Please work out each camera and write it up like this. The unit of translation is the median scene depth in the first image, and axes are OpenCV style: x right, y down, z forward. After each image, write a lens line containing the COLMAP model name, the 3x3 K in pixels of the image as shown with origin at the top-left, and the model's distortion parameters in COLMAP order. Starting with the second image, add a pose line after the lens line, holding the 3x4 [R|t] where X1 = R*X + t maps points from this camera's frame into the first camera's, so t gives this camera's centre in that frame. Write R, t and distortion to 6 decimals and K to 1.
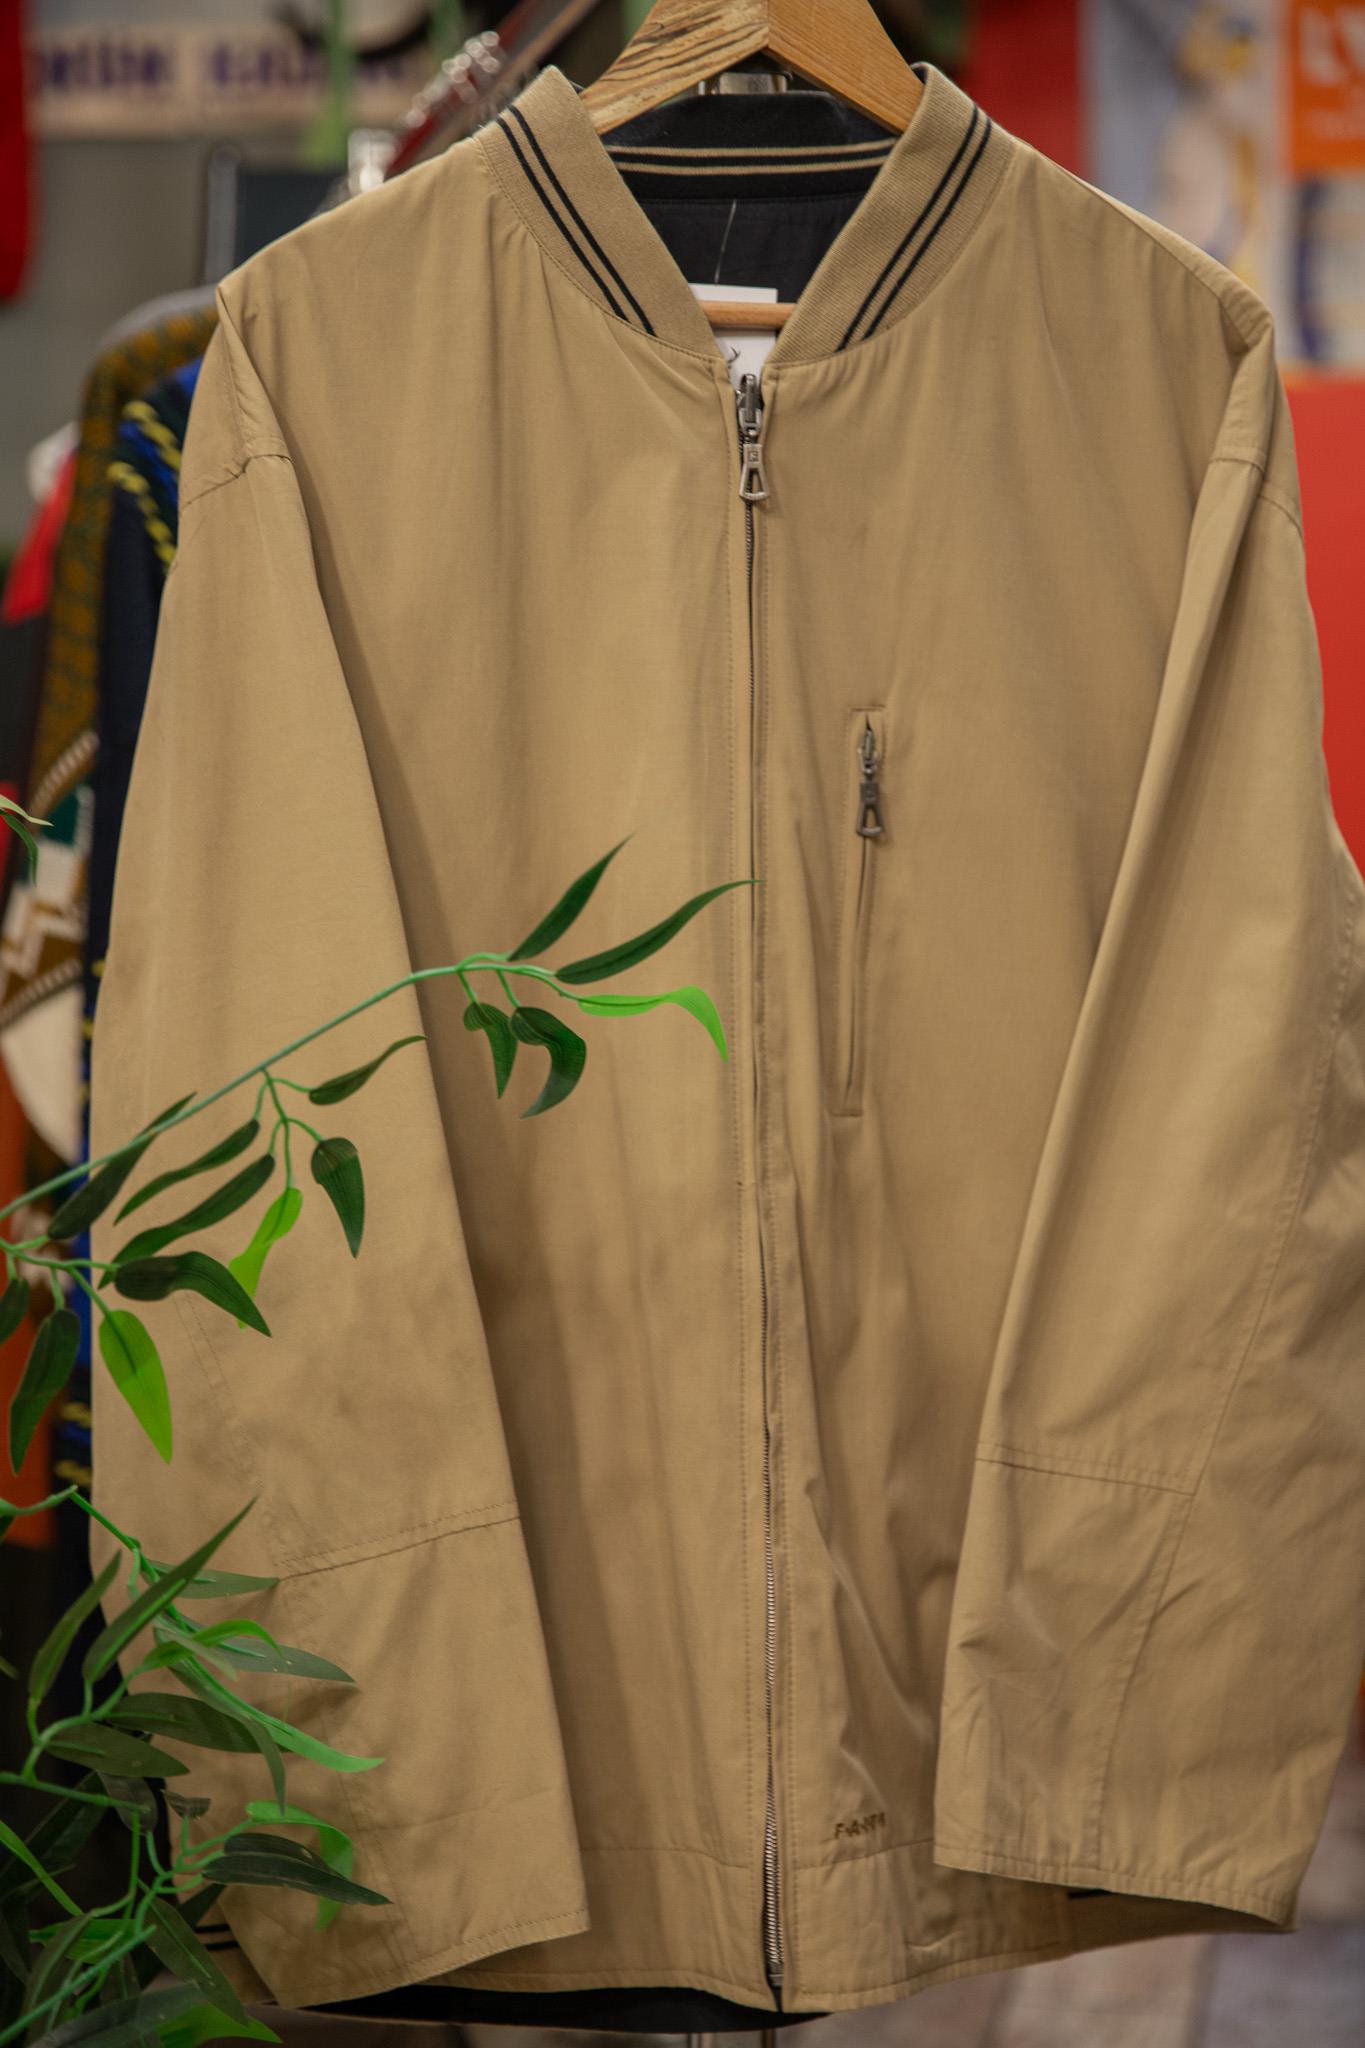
lens RADIAL K [[3874.0, 0, 687.5], [0, 3874.0, 1021.6], [0, 0, 1]] dist [0.176758, 0.000000]
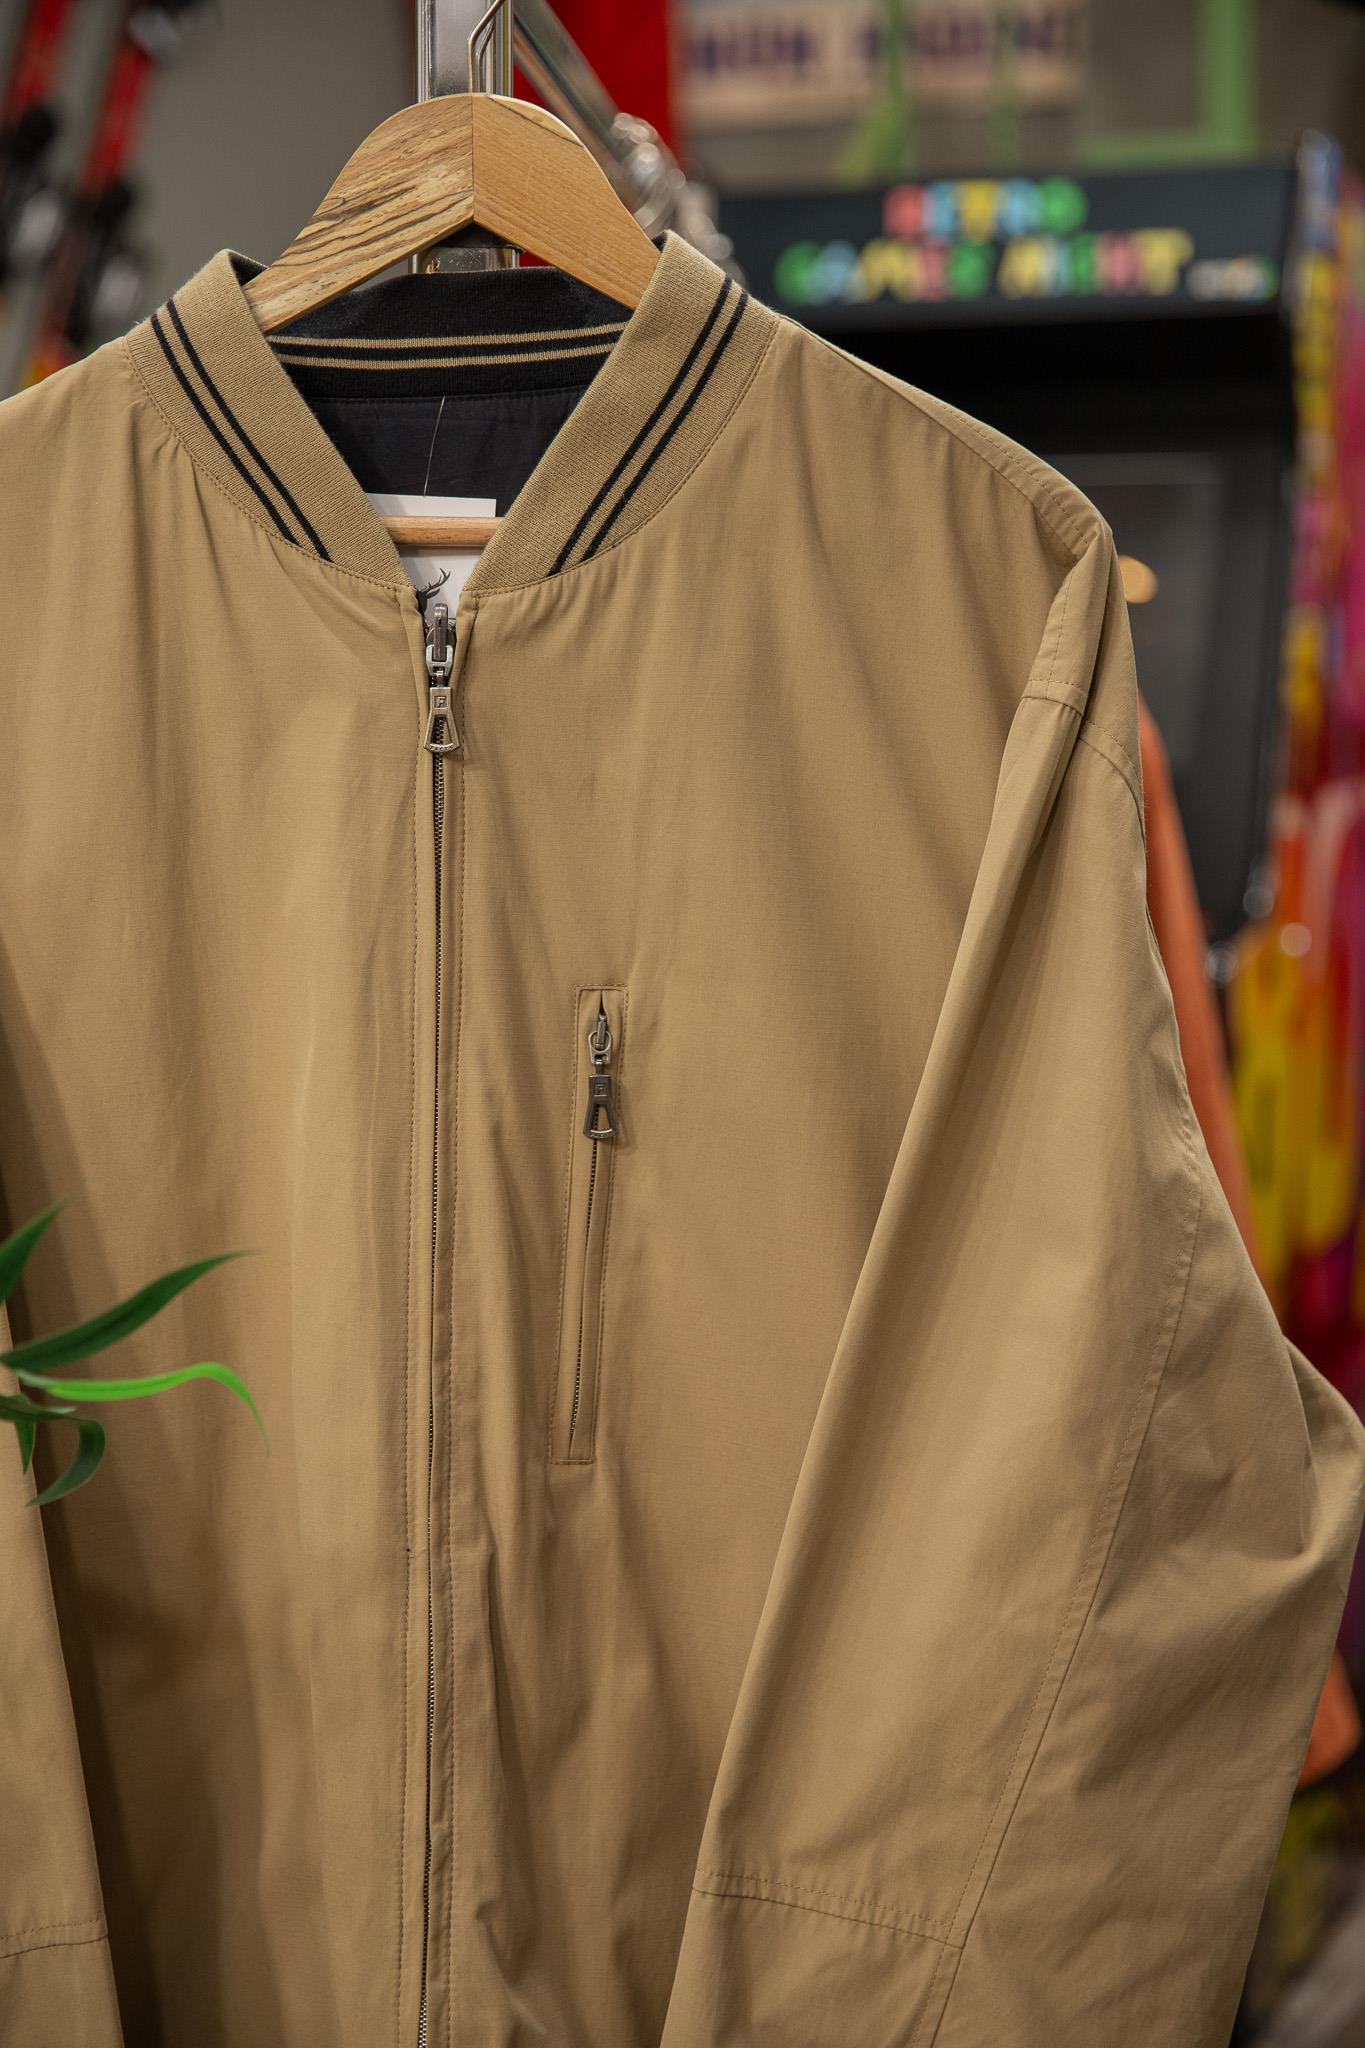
lens RADIAL K [[3874.0, 0, 668.2], [0, 3874.0, 1023.0], [0, 0, 1]] dist [0.176758, 0.000000]
pose [[0.961508, 0.030069, -0.273127, 0.294280], [-0.022123, 0.999239, 0.032127, -0.101357], [0.273885, -0.024848, 0.961441, 0.189525]]
